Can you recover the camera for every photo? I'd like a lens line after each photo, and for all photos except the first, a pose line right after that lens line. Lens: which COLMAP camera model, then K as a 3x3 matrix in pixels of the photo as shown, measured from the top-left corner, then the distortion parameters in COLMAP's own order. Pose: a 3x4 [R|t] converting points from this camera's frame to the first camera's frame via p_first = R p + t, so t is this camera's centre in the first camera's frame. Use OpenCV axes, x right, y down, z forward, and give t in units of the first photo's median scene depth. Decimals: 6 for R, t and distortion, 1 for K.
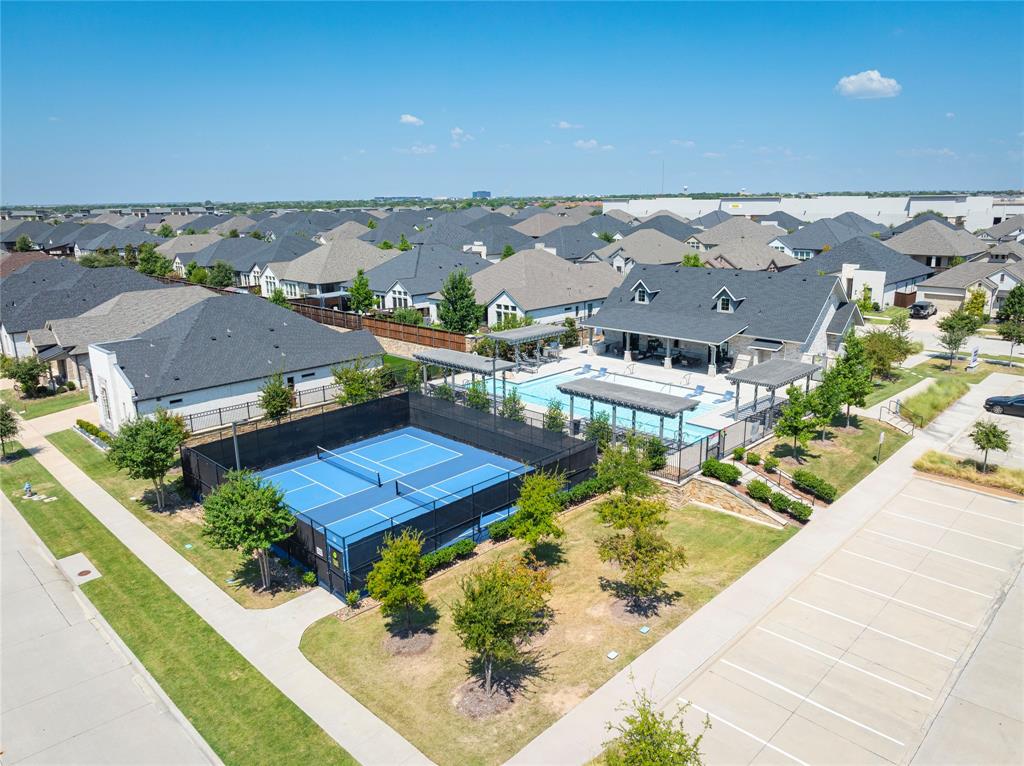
lens RADIAL K [[714.9, 0, 515.0], [0, 714.9, 383.2], [0, 0, 1]] dist [-0.016507, 0.001788]
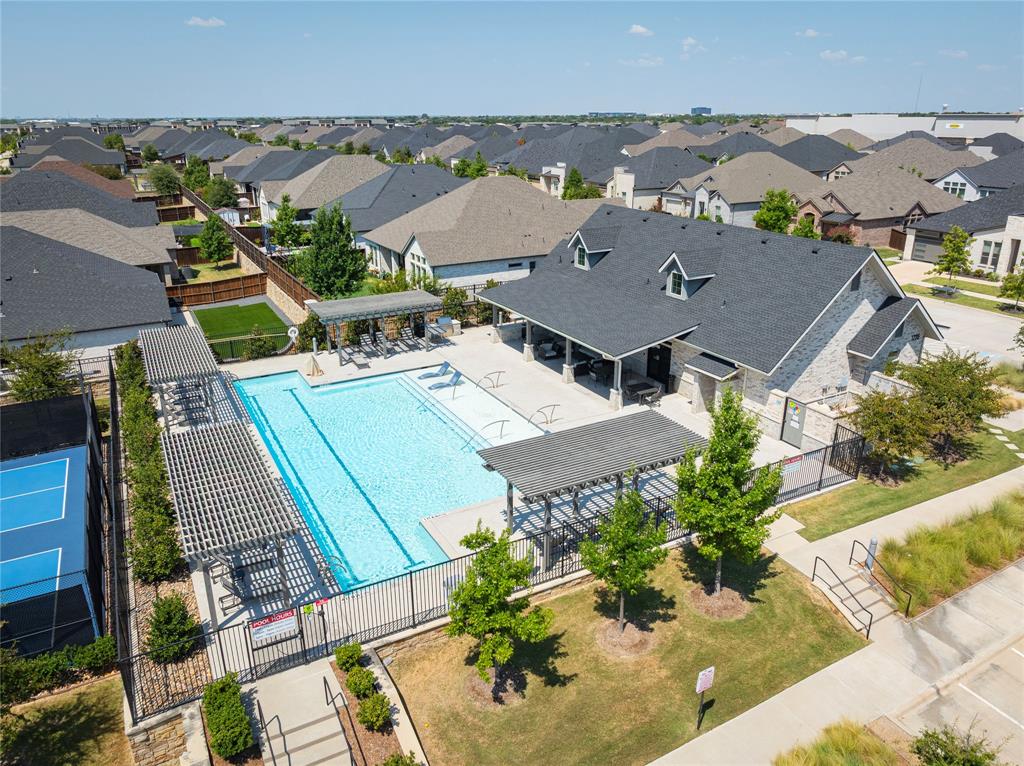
lens RADIAL K [[714.9, 0, 515.0], [0, 714.9, 383.2], [0, 0, 1]] dist [-0.016507, 0.001788]
pose [[0.958456, 0.109537, -0.263370, 0.325542], [-0.080778, 0.989761, 0.117682, -0.086450], [0.273564, -0.091518, 0.957490, 0.384183]]
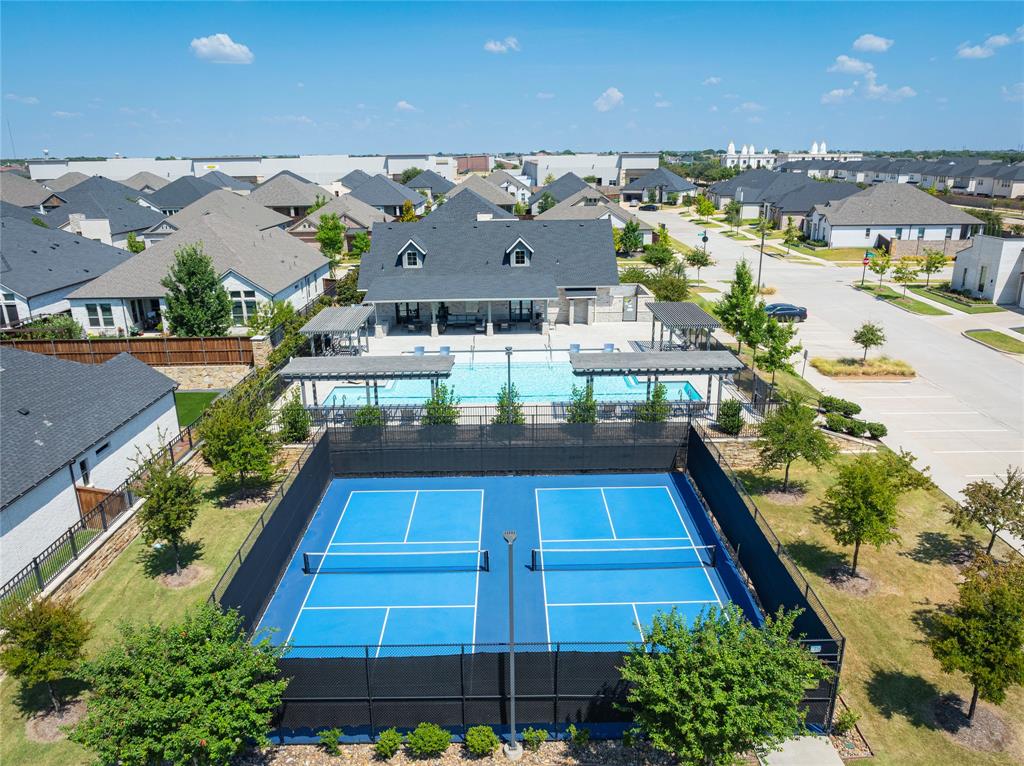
lens RADIAL K [[714.9, 0, 515.0], [0, 714.9, 383.2], [0, 0, 1]] dist [-0.016507, 0.001788]
pose [[0.702299, -0.210854, 0.679939, -0.373509], [0.179485, 0.976718, 0.117500, -0.059939], [-0.688884, 0.039518, 0.723794, 0.329933]]
